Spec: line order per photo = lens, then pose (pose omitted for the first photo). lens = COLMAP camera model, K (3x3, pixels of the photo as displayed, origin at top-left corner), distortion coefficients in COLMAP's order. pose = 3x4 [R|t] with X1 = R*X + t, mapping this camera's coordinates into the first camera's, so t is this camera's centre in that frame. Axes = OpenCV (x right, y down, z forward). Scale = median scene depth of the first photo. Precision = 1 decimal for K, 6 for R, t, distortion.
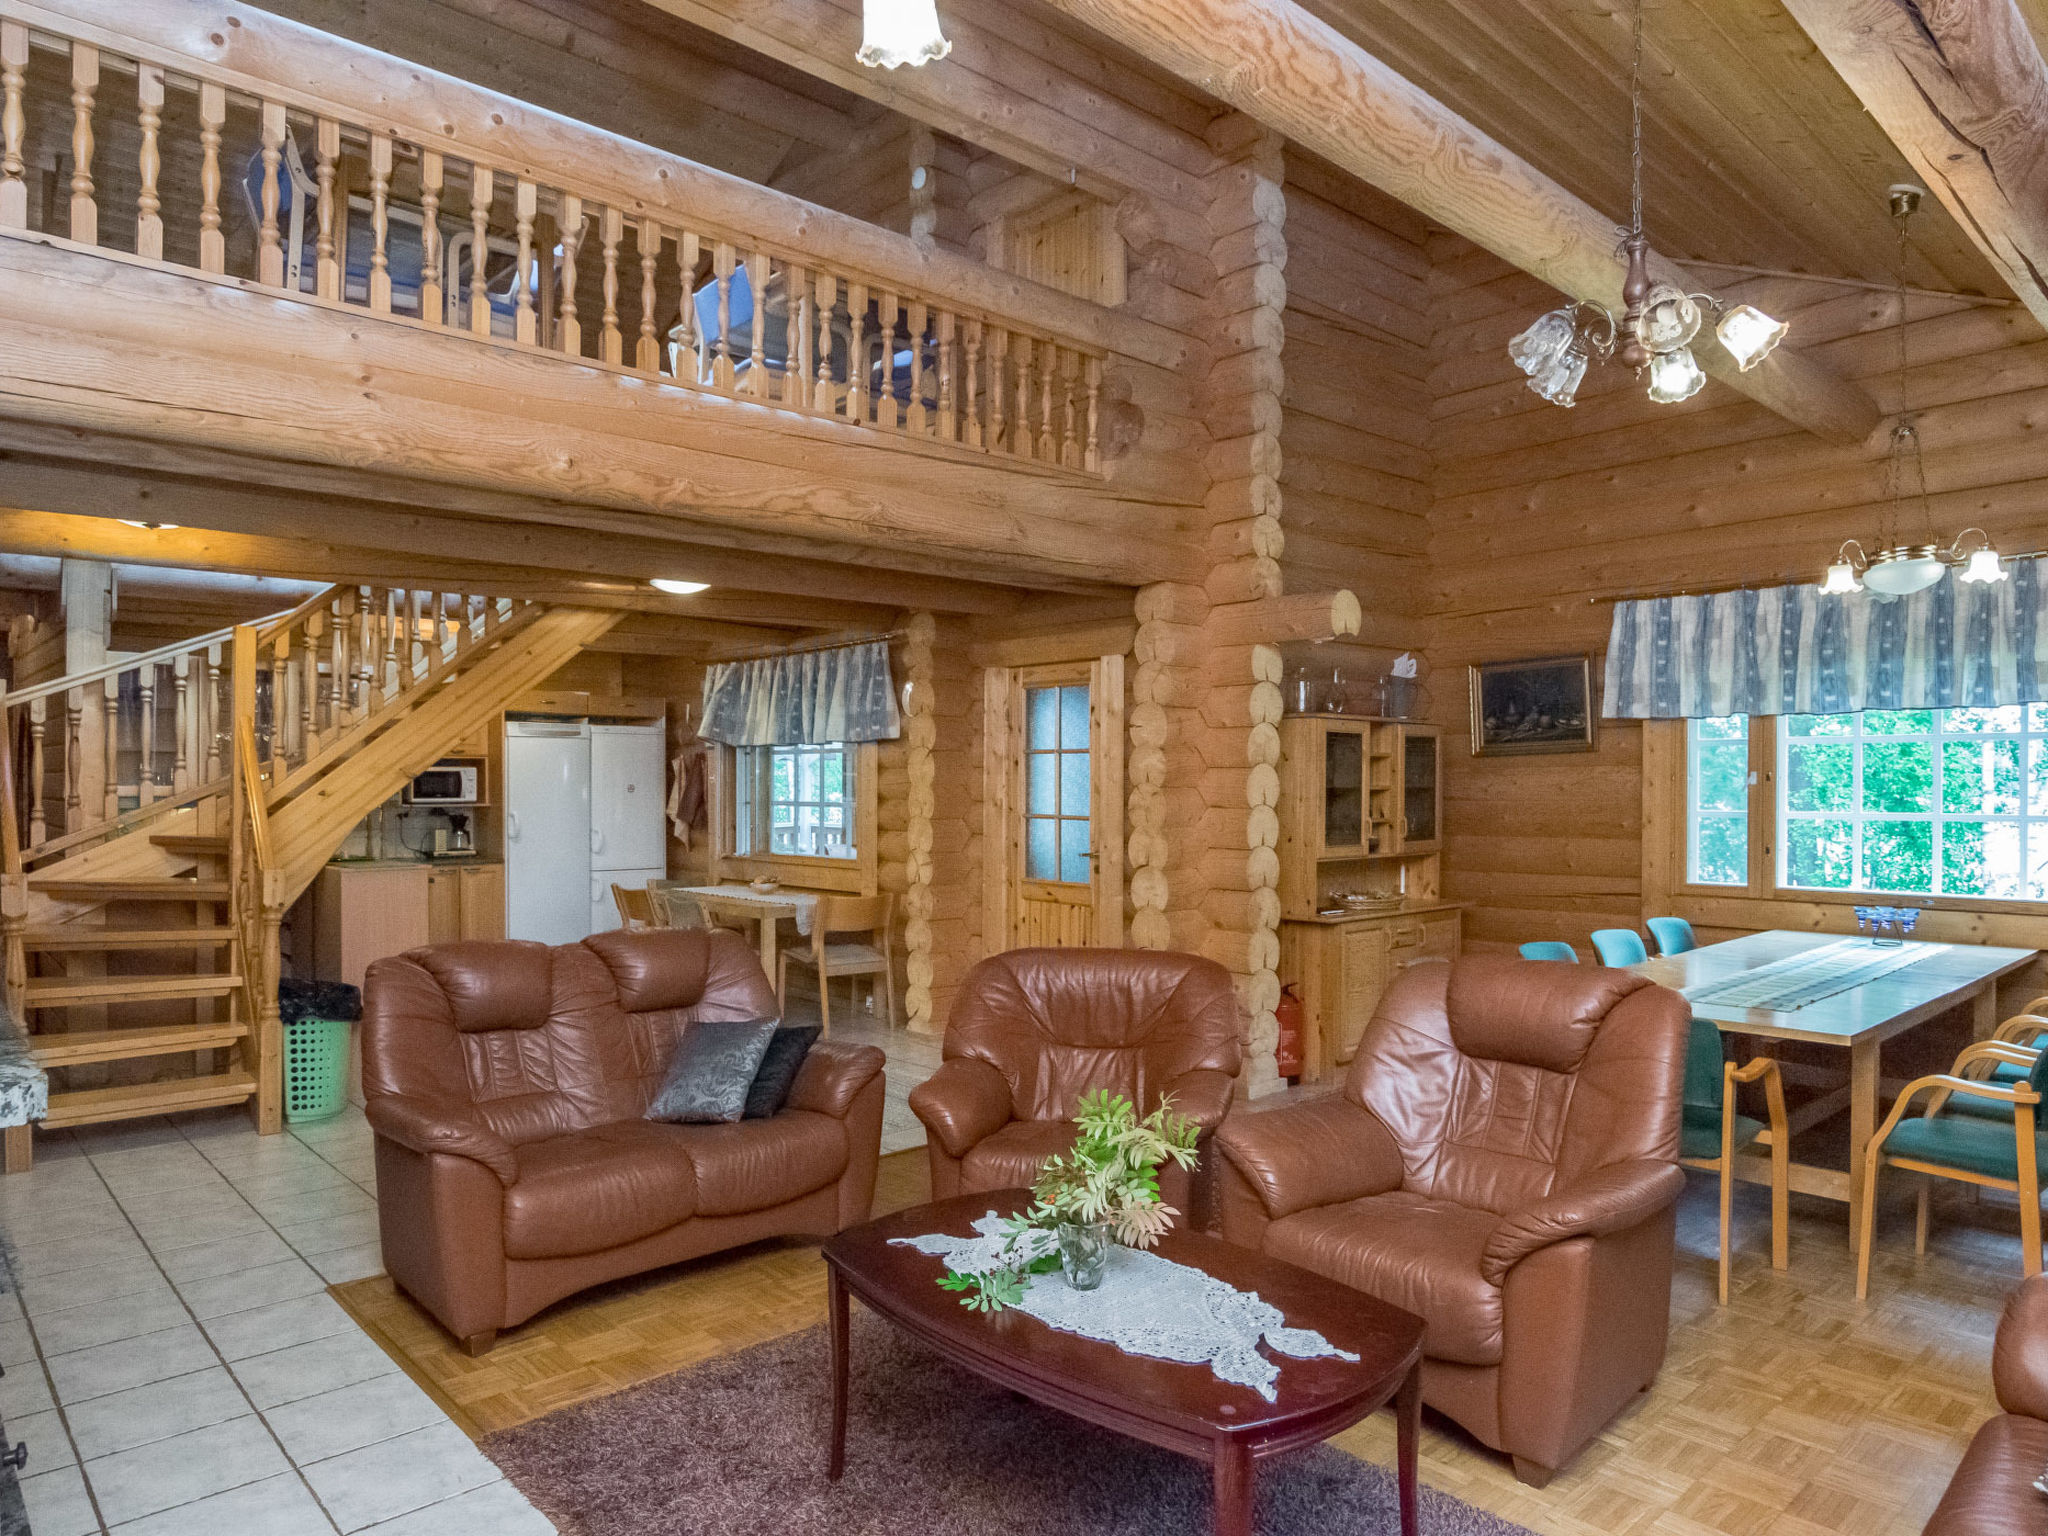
lens RADIAL K [[1304.0, 0, 1025.8], [0, 1304.0, 767.6], [0, 0, 1]] dist [-0.018316, 0.002400]
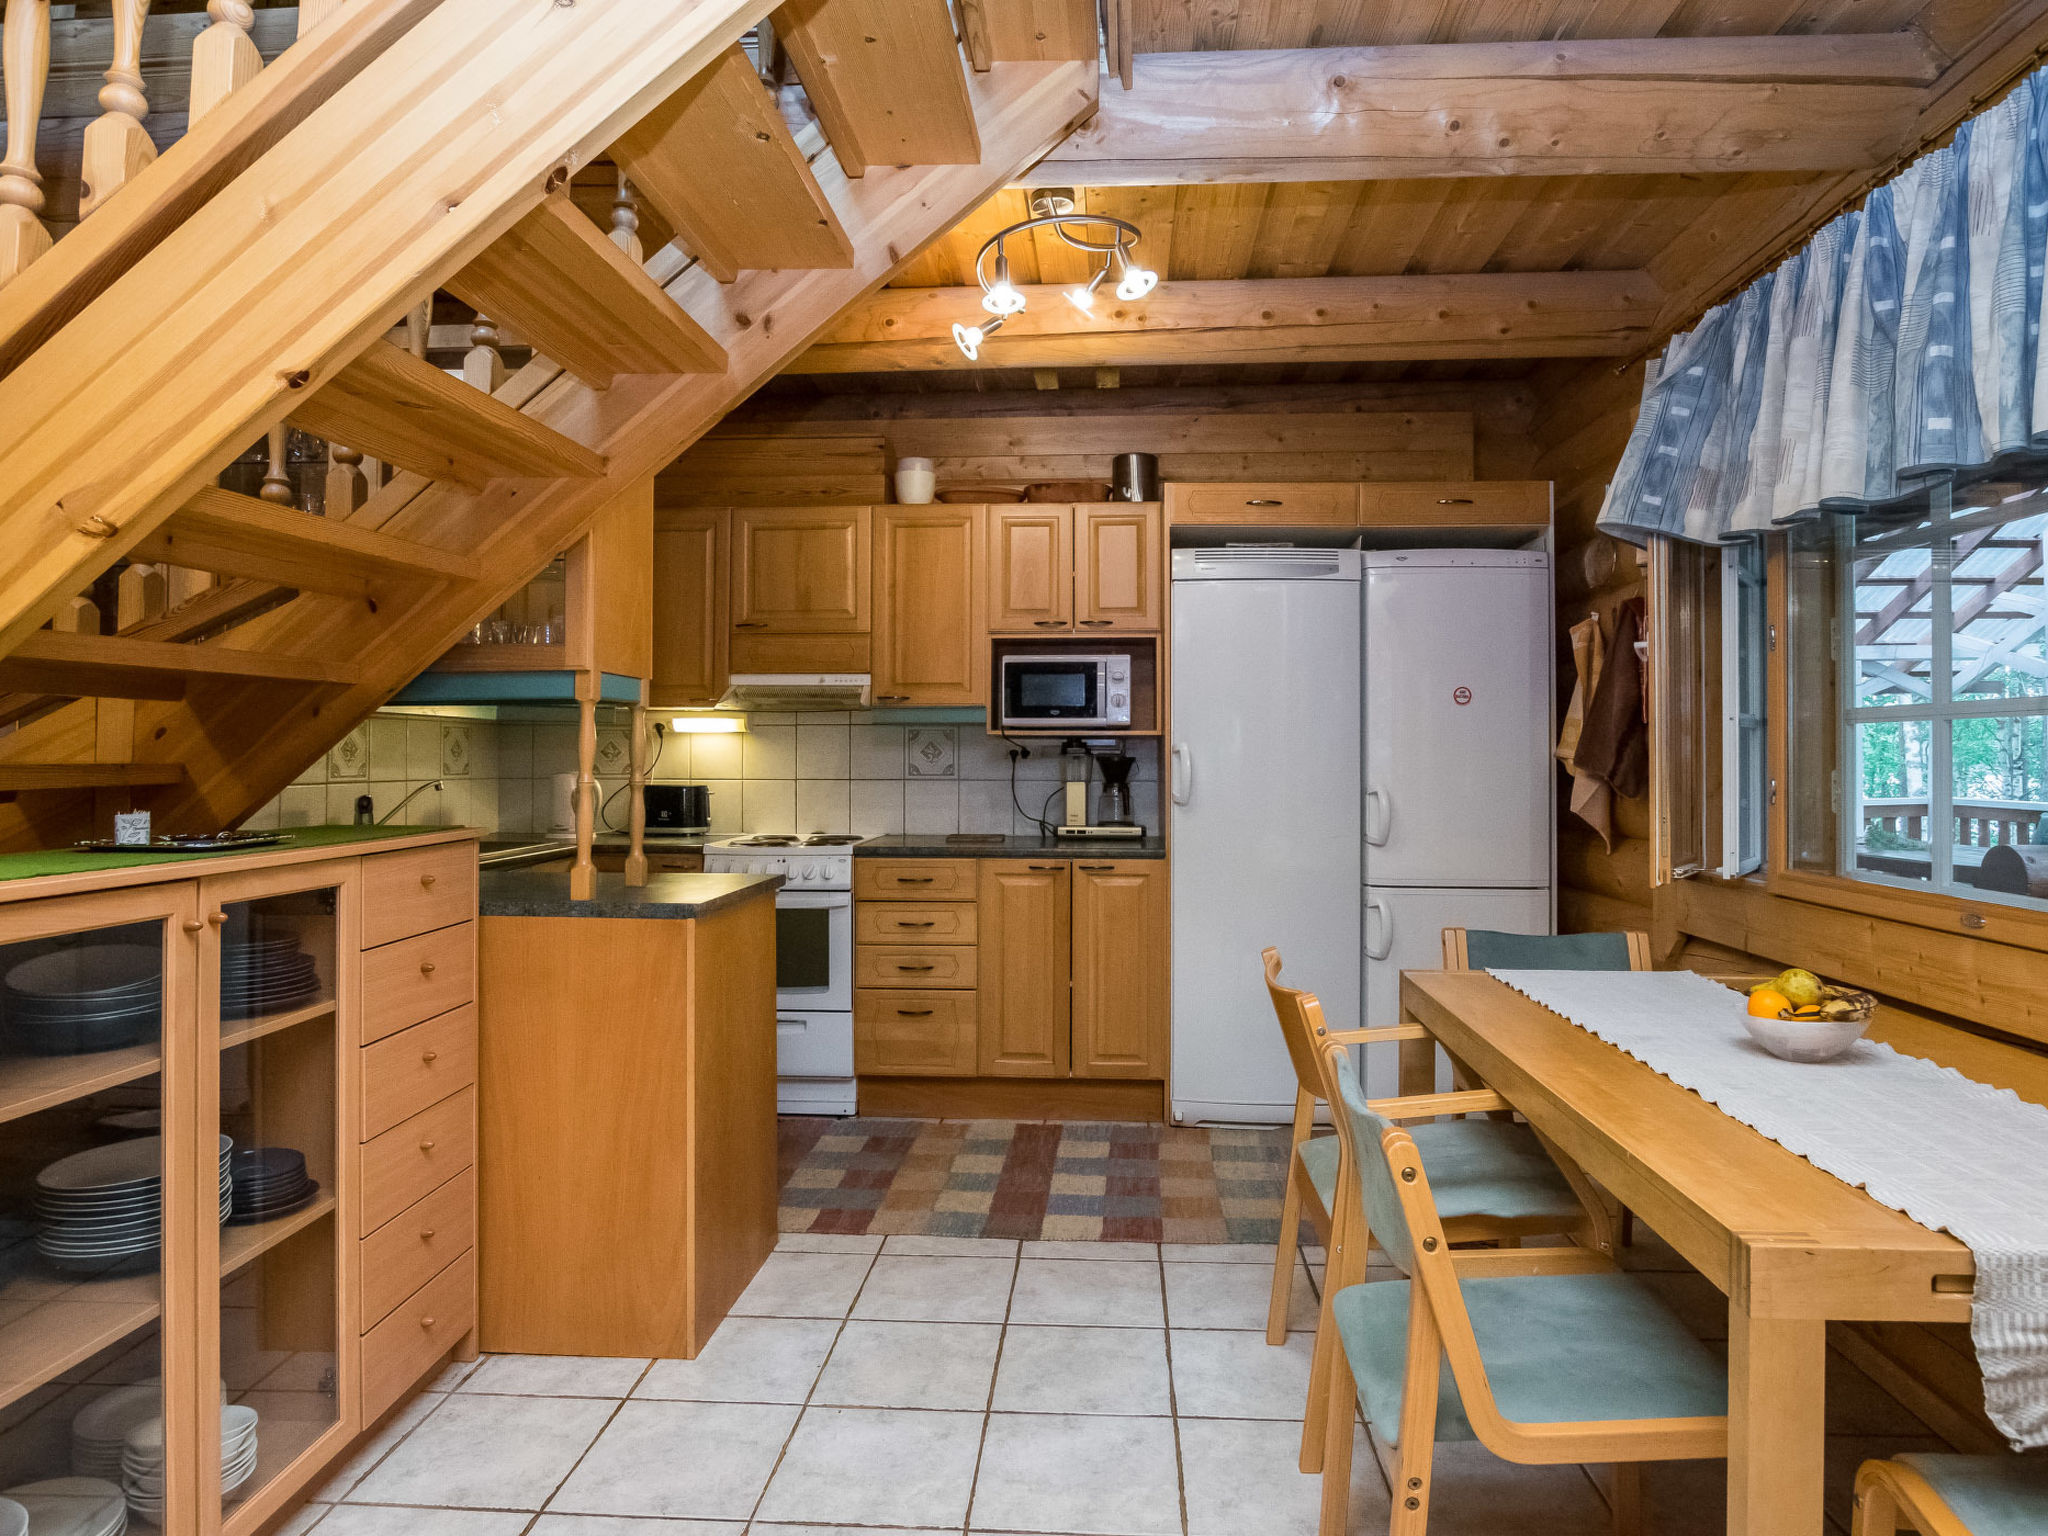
lens RADIAL K [[1248.0, 0, 1031.7], [0, 1248.0, 747.1], [0, 0, 1]] dist [-0.018759, 0.001440]
pose [[0.704899, 0.002164, -0.709305, -0.119370], [0.005228, 0.999952, 0.008247, 0.029780], [0.709289, -0.009522, 0.704854, 0.639664]]
